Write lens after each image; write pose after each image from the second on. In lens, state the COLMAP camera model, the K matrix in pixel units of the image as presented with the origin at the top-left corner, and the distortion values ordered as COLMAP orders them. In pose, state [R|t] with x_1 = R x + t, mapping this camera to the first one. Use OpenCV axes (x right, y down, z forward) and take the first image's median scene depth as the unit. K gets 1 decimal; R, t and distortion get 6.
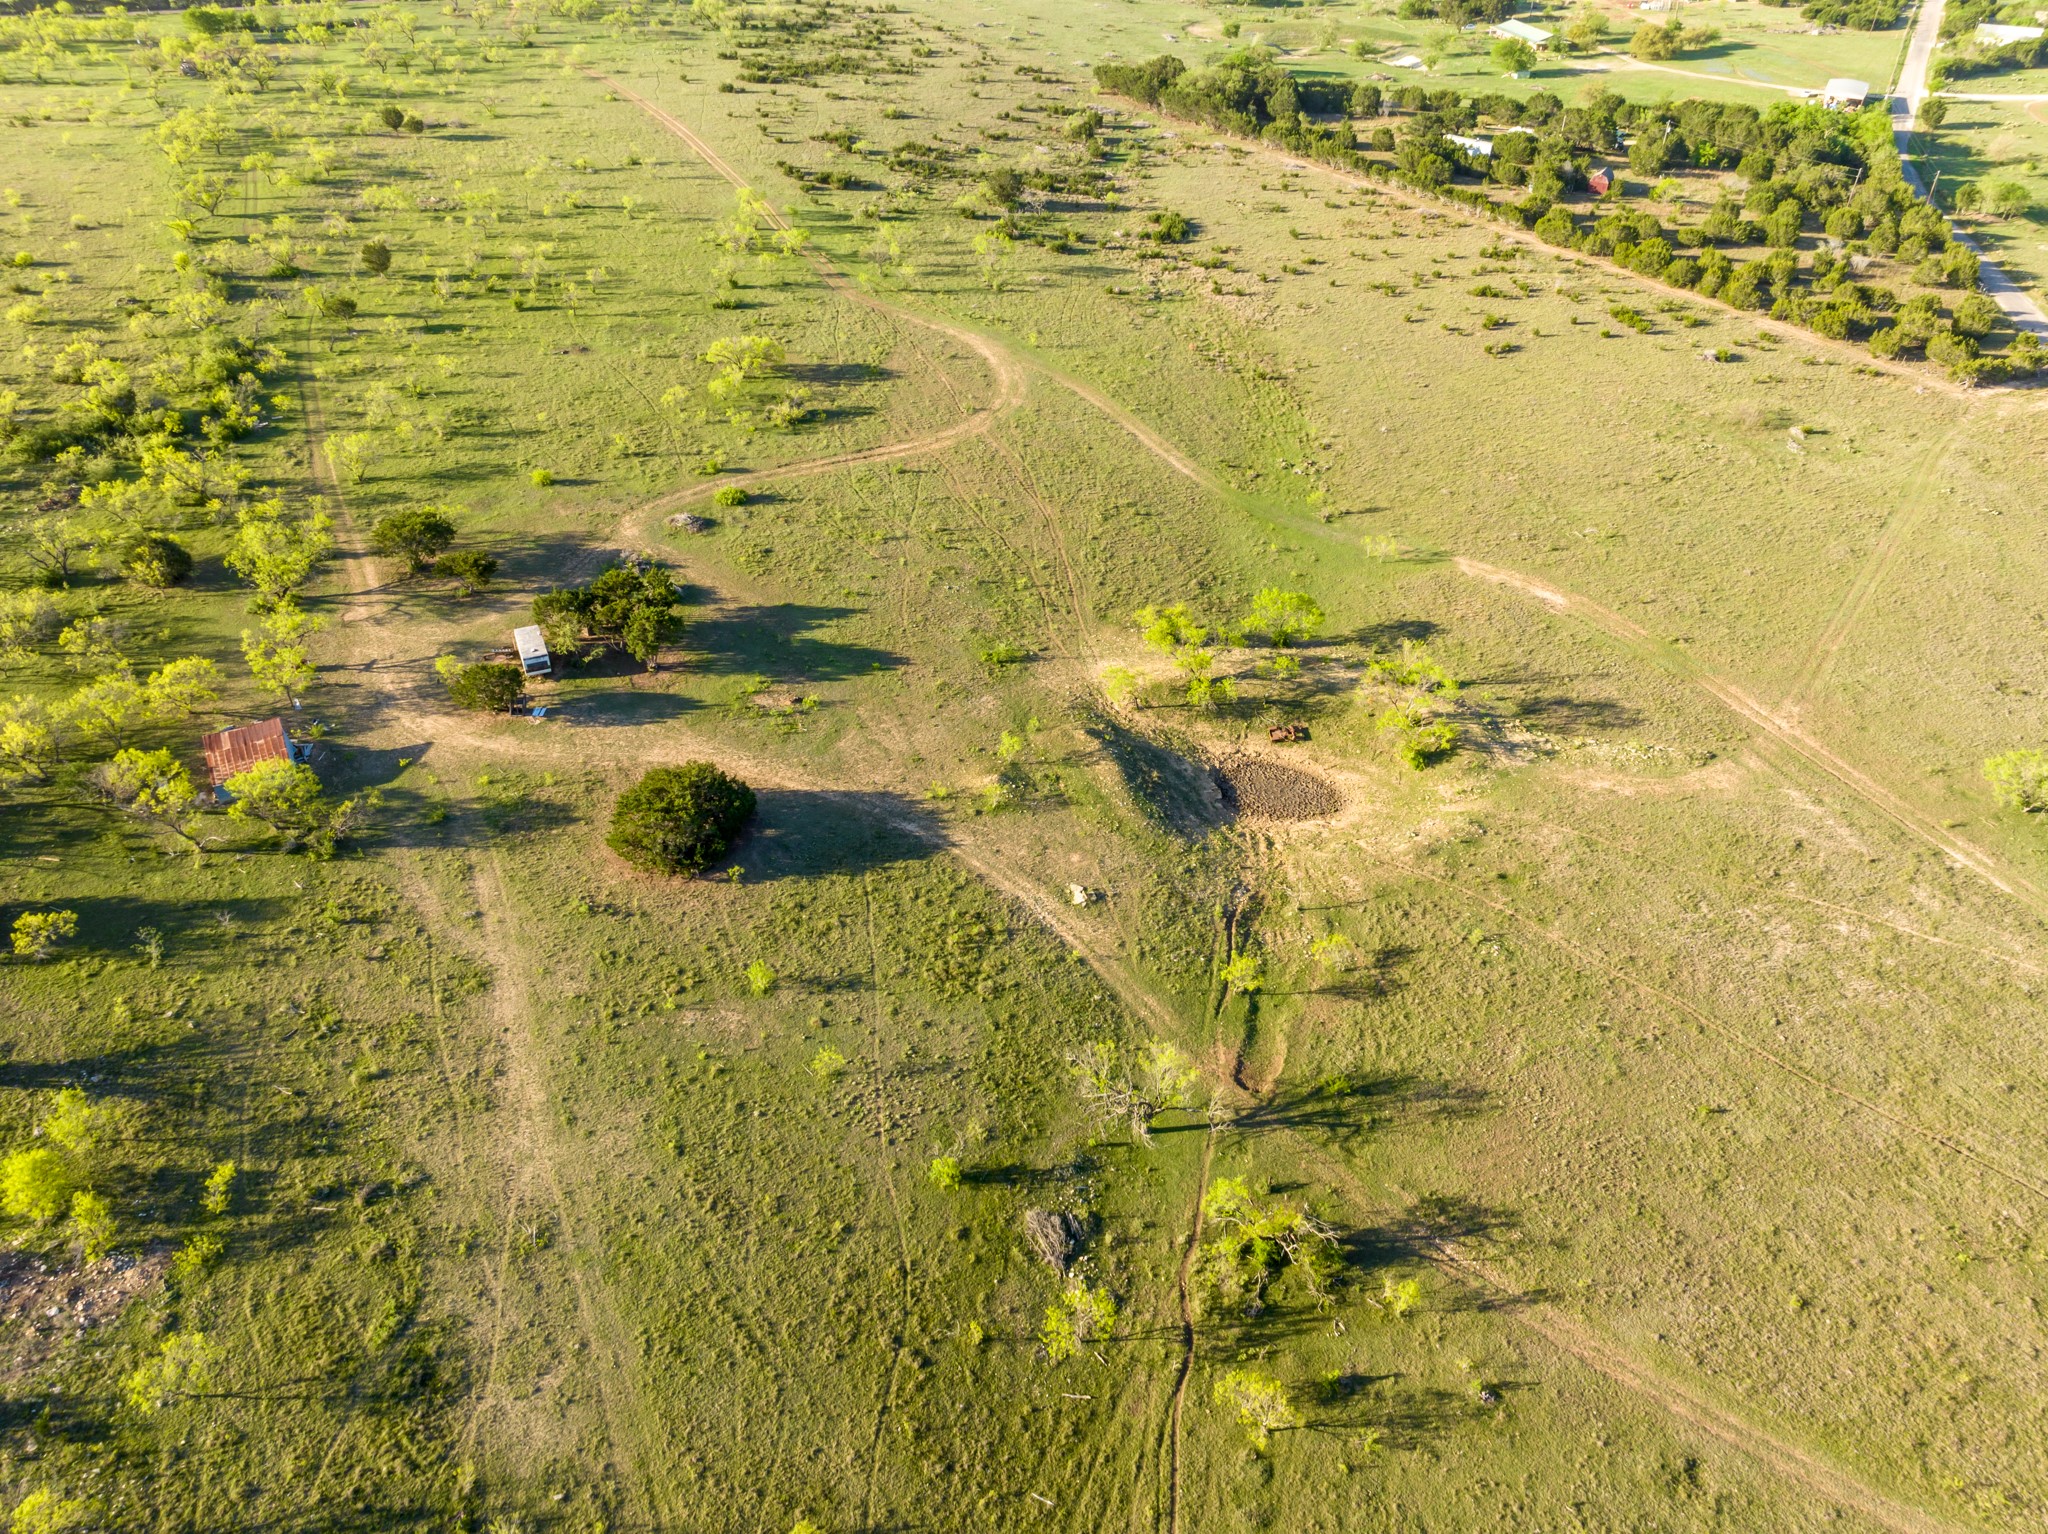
lens RADIAL K [[1457.1, 0, 1038.9], [0, 1457.1, 785.9], [0, 0, 1]] dist [-0.044651, 0.013726]
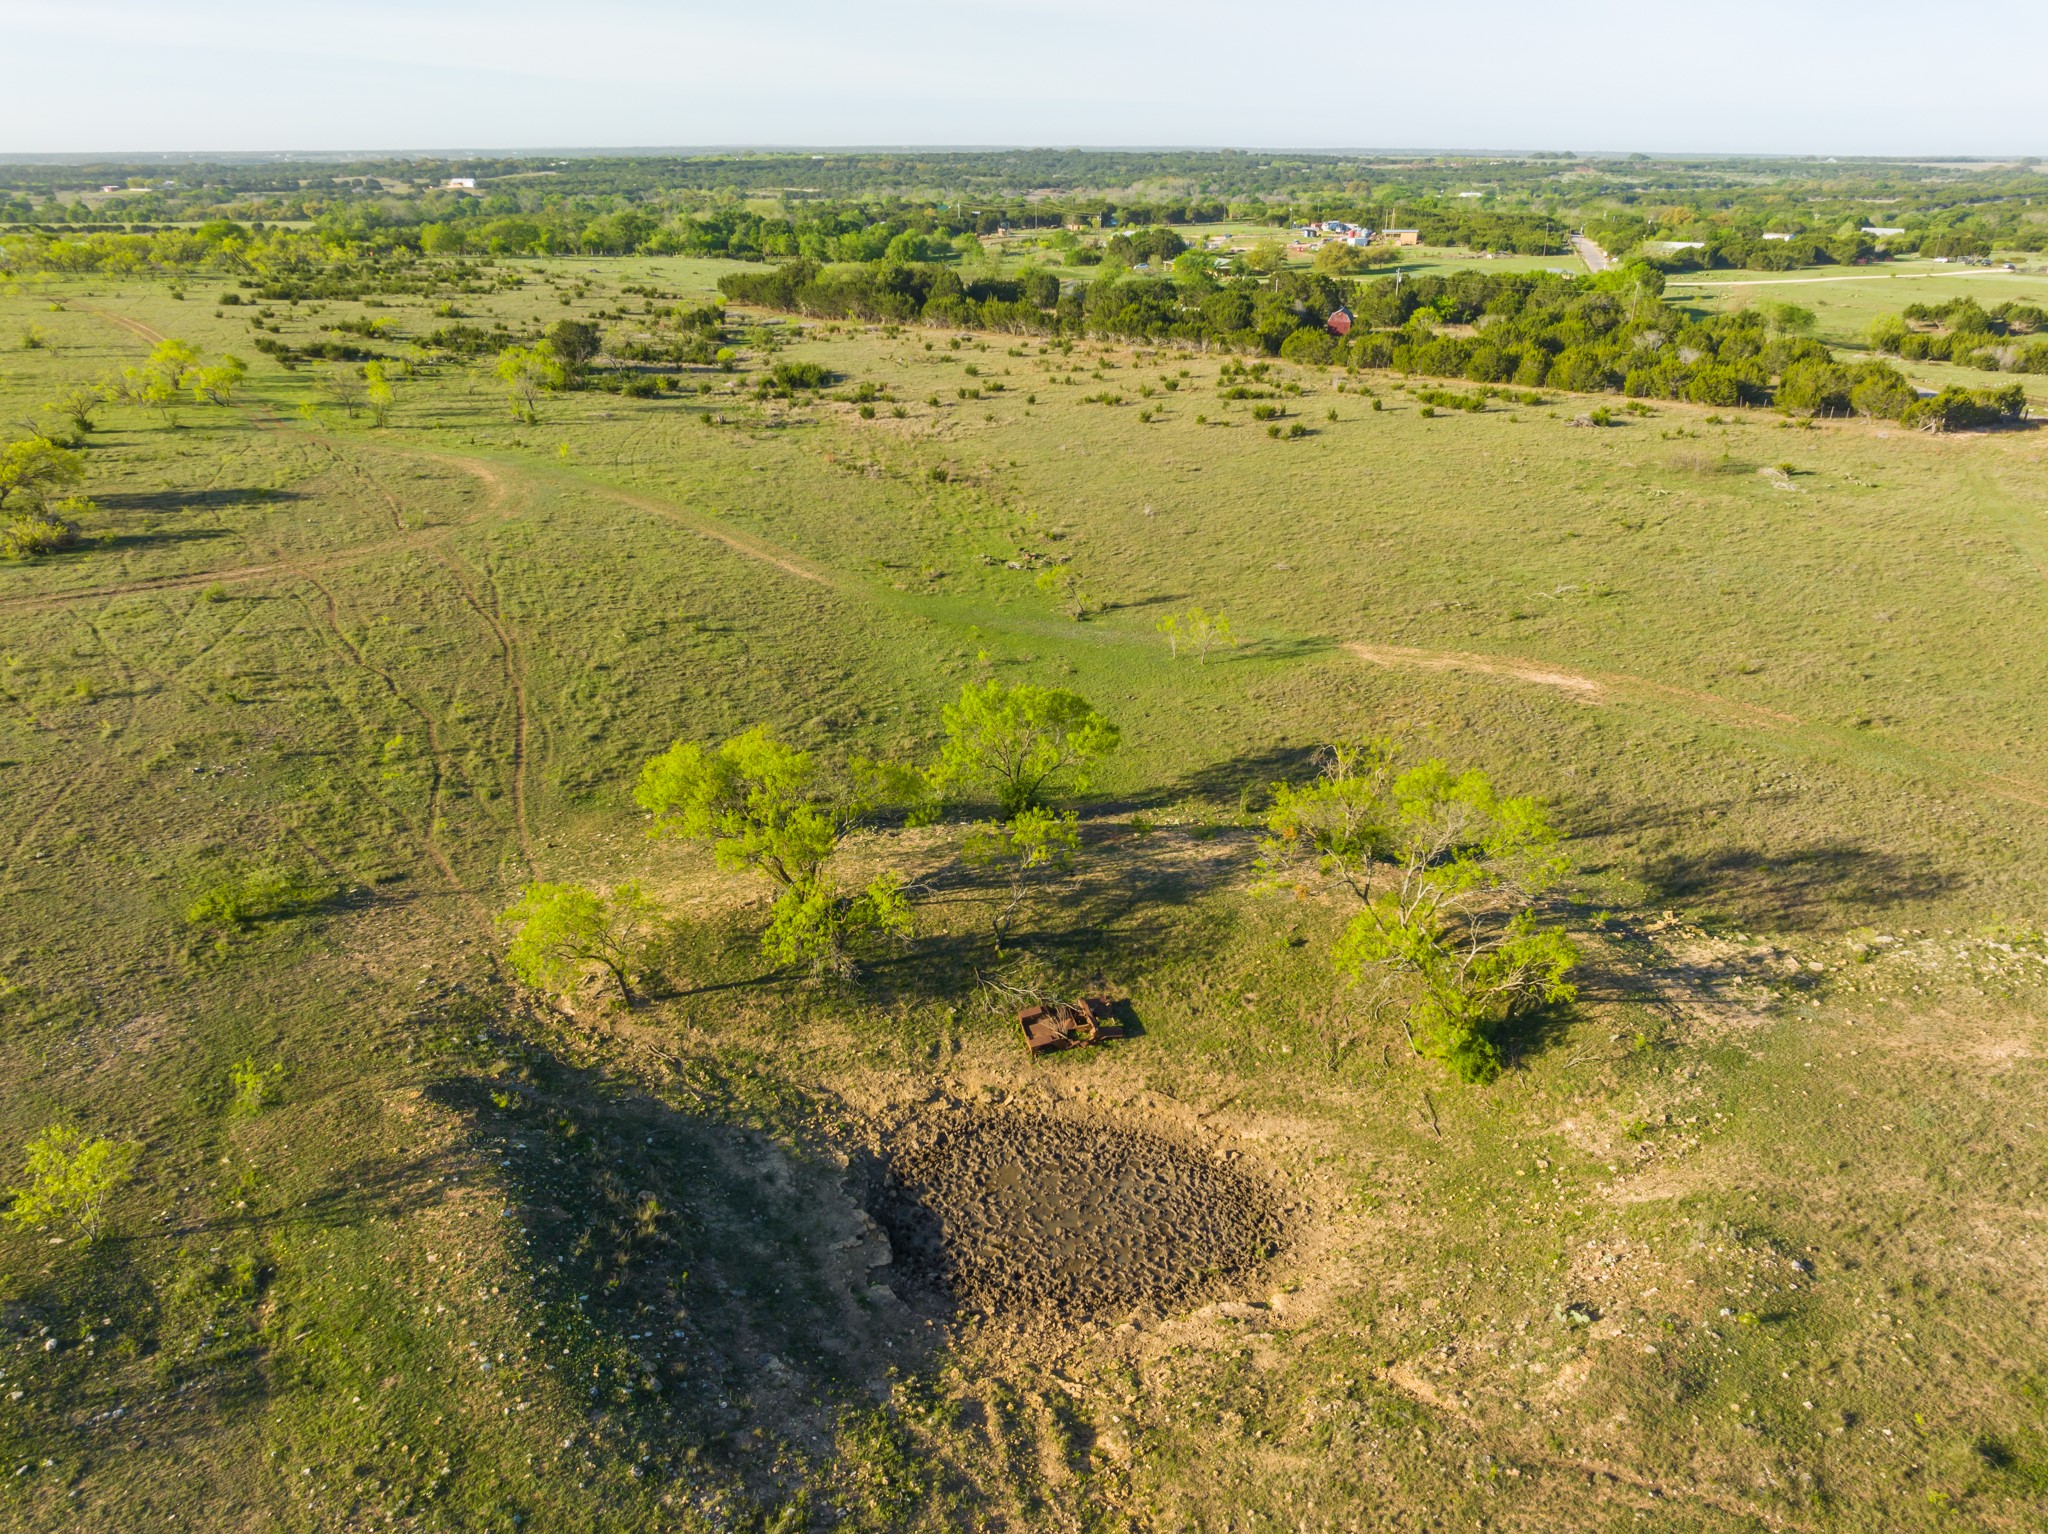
lens RADIAL K [[1457.1, 0, 1037.4], [0, 1457.1, 772.8], [0, 0, 1]] dist [-0.044651, 0.013726]
pose [[0.978600, -0.086840, 0.186552, 0.093073], [0.129936, 0.963762, -0.232979, -0.012732], [-0.159560, 0.252233, 0.954421, 0.592539]]
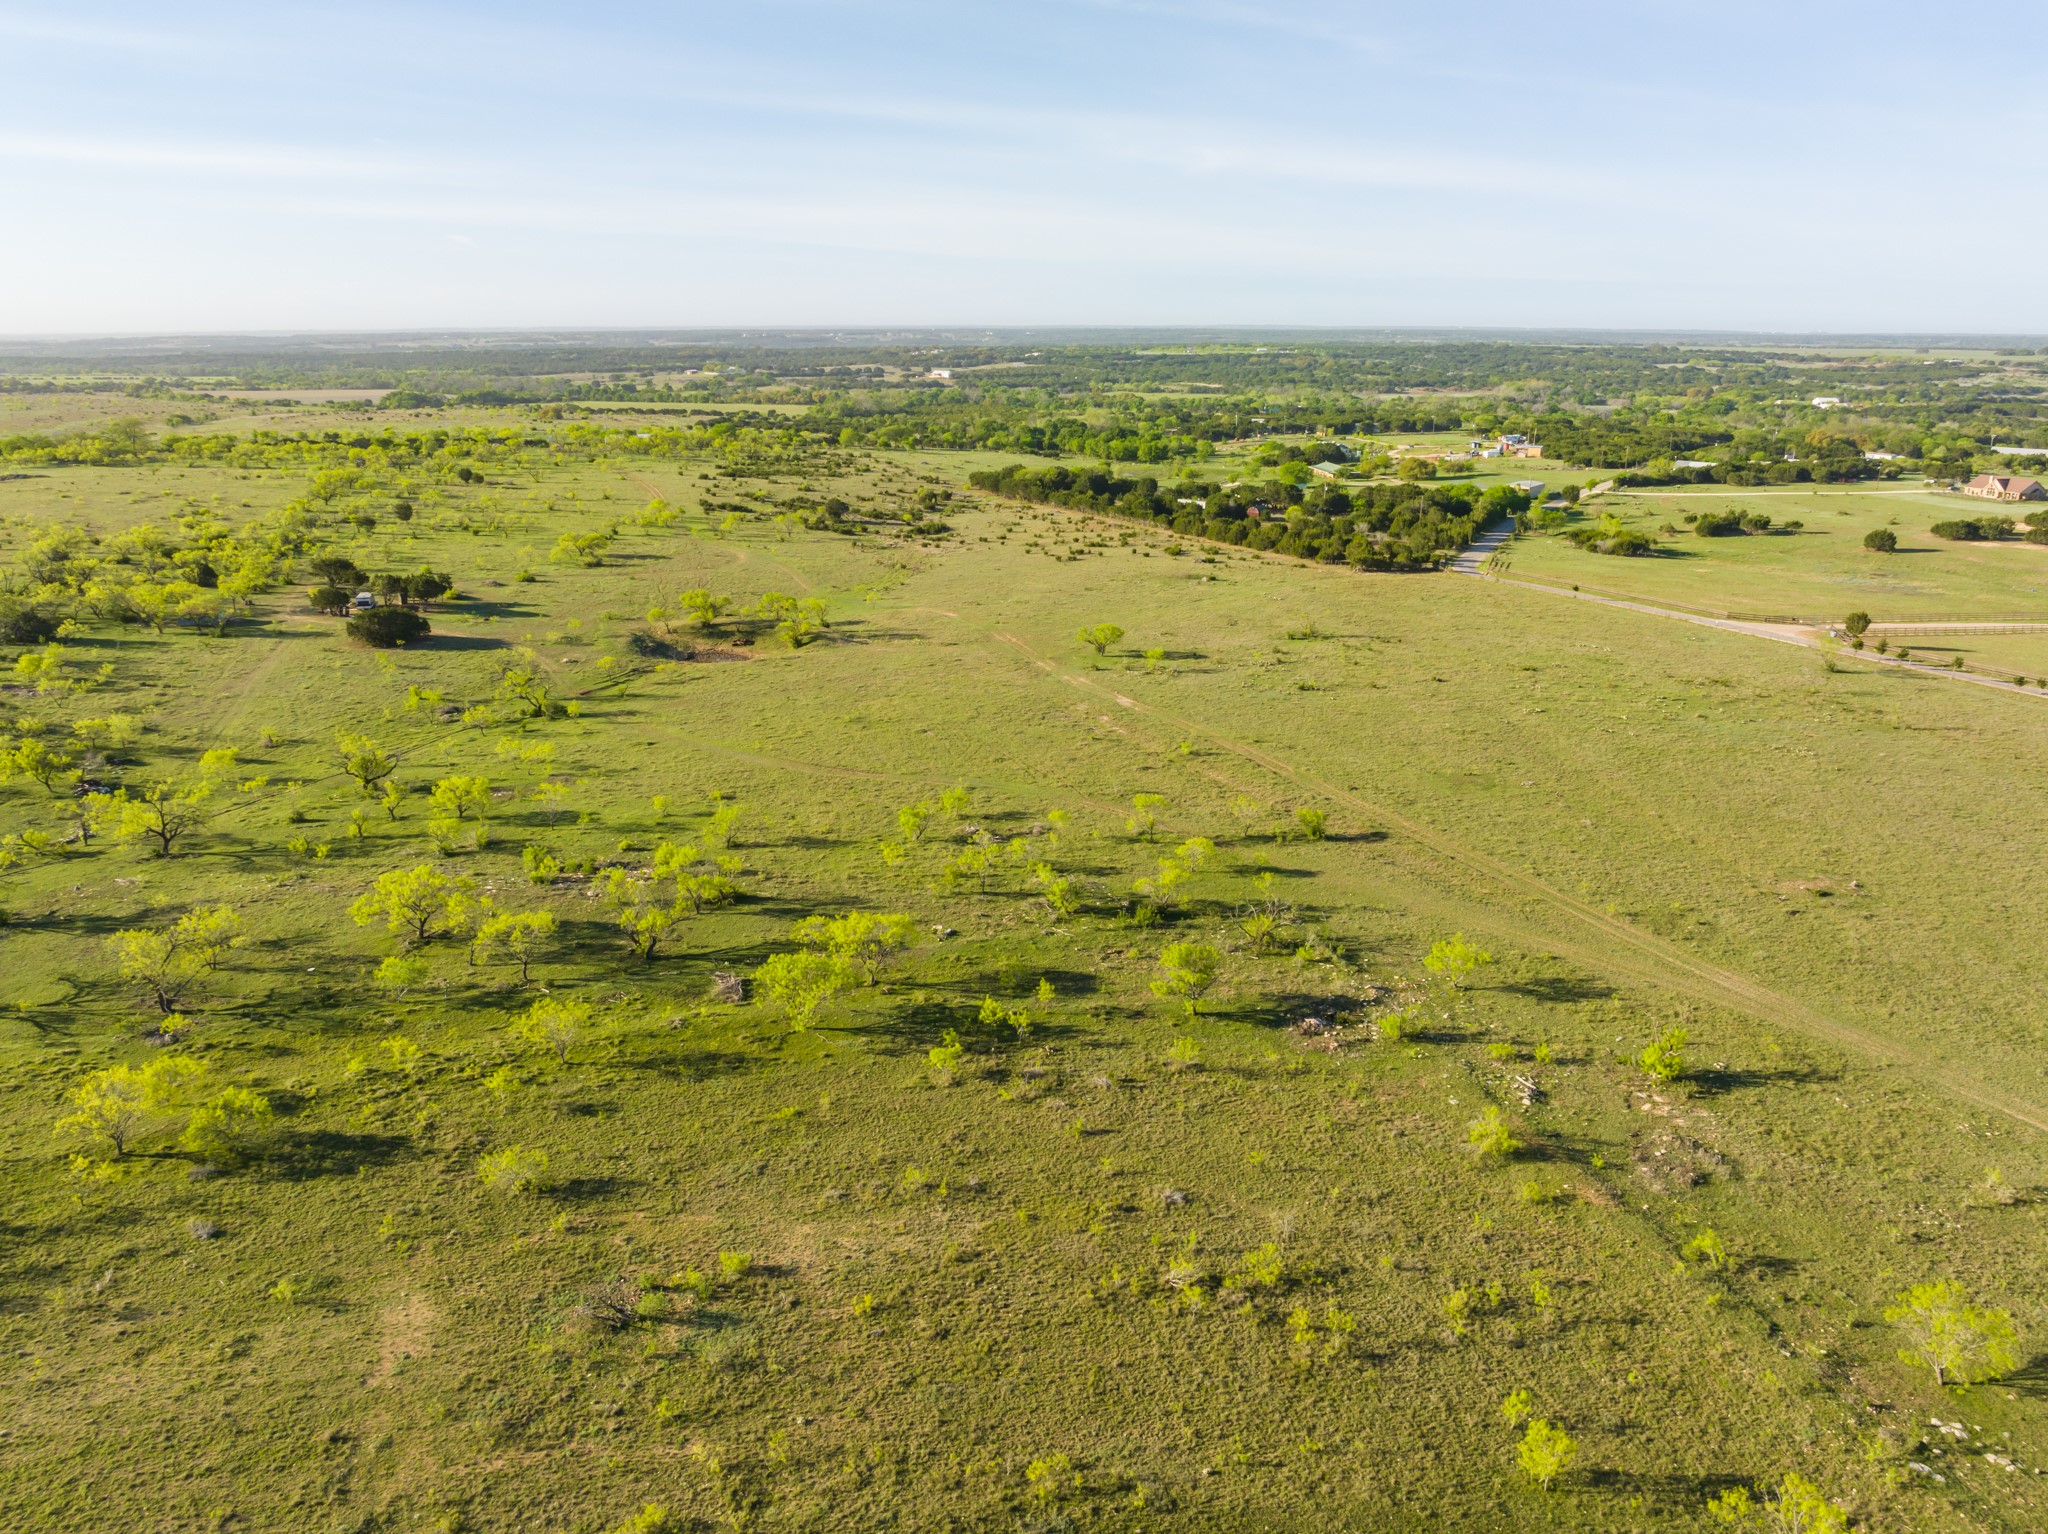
lens RADIAL K [[1457.1, 0, 1041.4], [0, 1457.1, 805.2], [0, 0, 1]] dist [-0.044651, 0.013726]
pose [[0.993182, 0.029768, -0.112707, 0.672425], [-0.065350, 0.942813, -0.326853, 0.645766], [0.096531, 0.331990, 0.938330, -0.526834]]
